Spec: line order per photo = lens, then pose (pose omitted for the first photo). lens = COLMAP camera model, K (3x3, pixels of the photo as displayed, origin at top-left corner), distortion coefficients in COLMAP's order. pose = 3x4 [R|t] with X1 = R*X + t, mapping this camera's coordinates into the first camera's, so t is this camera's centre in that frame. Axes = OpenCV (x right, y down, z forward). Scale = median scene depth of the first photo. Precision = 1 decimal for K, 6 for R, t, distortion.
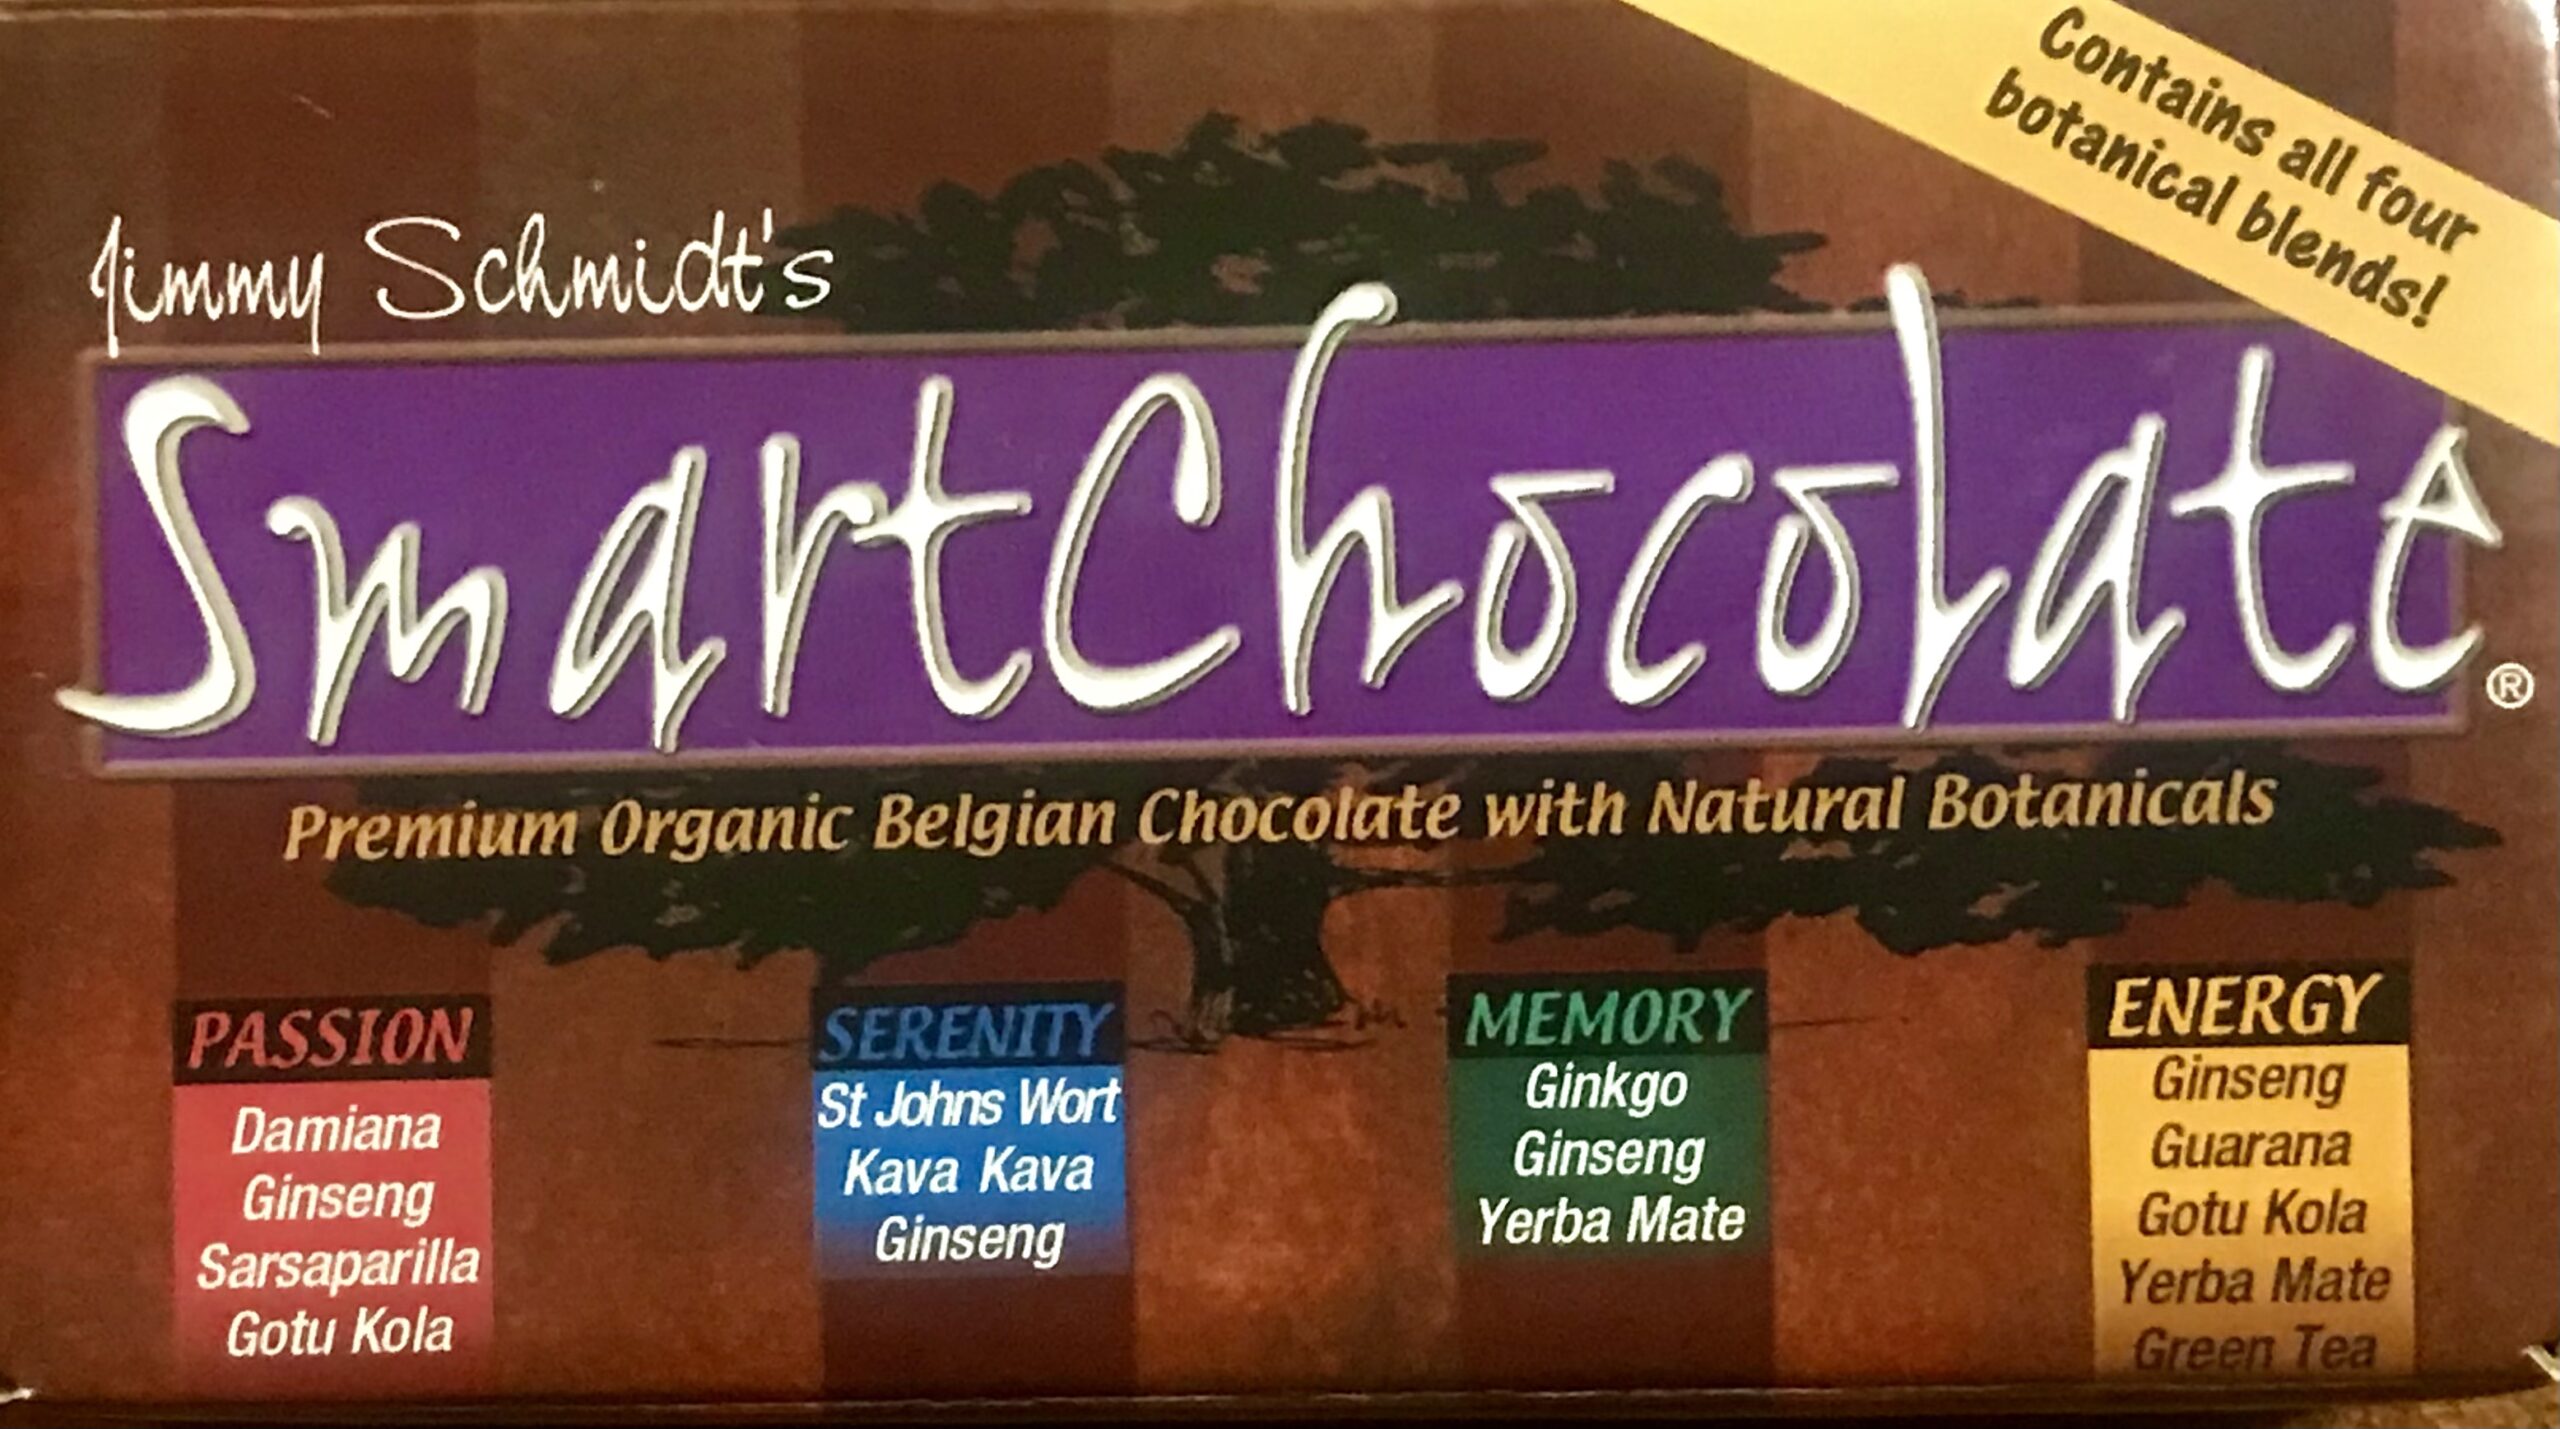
lens RADIAL K [[2504.2, 0, 1280.0], [0, 2504.2, 714.5], [0, 0, 1]] dist [0.000806, 0.152549]
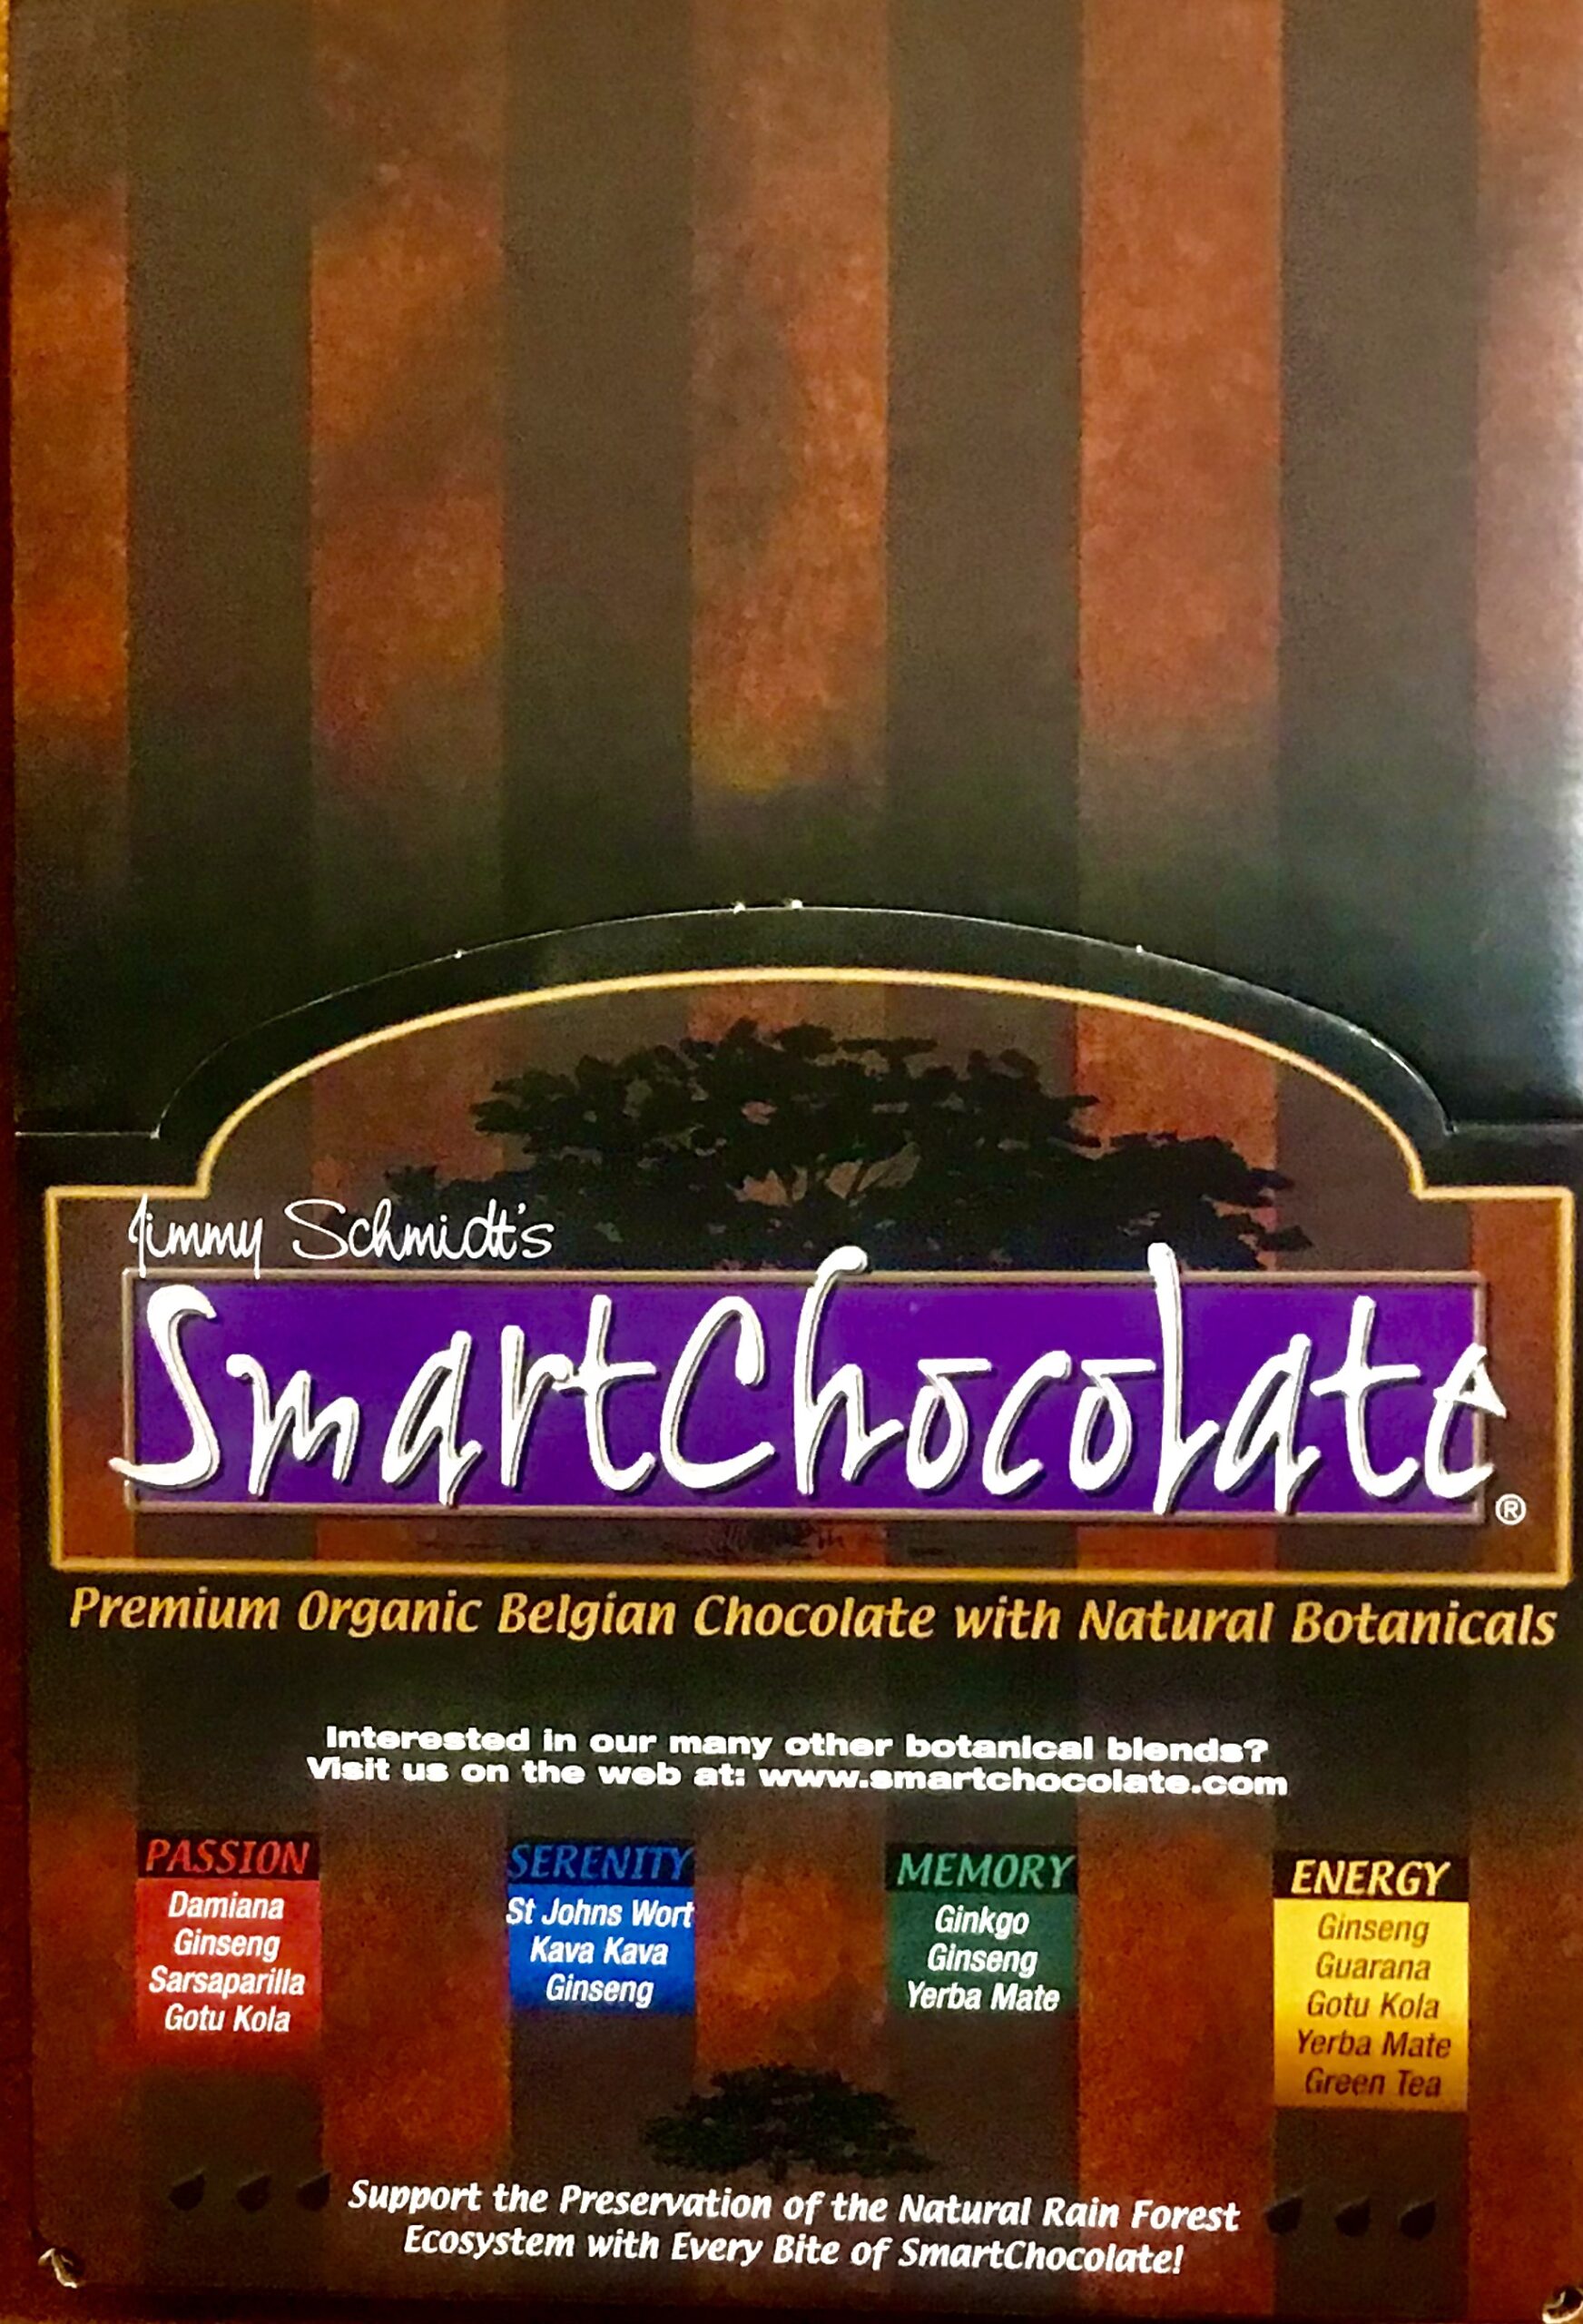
lens RADIAL K [[2229.1, 0, 791.5], [0, 2229.1, 1162.0], [0, 0, 1]] dist [-0.011716, -0.007060]
pose [[0.999654, 0.023327, -0.012139, 0.010590], [-0.025179, 0.982225, -0.186012, 0.058775], [0.007584, 0.186253, 0.982473, -0.537829]]
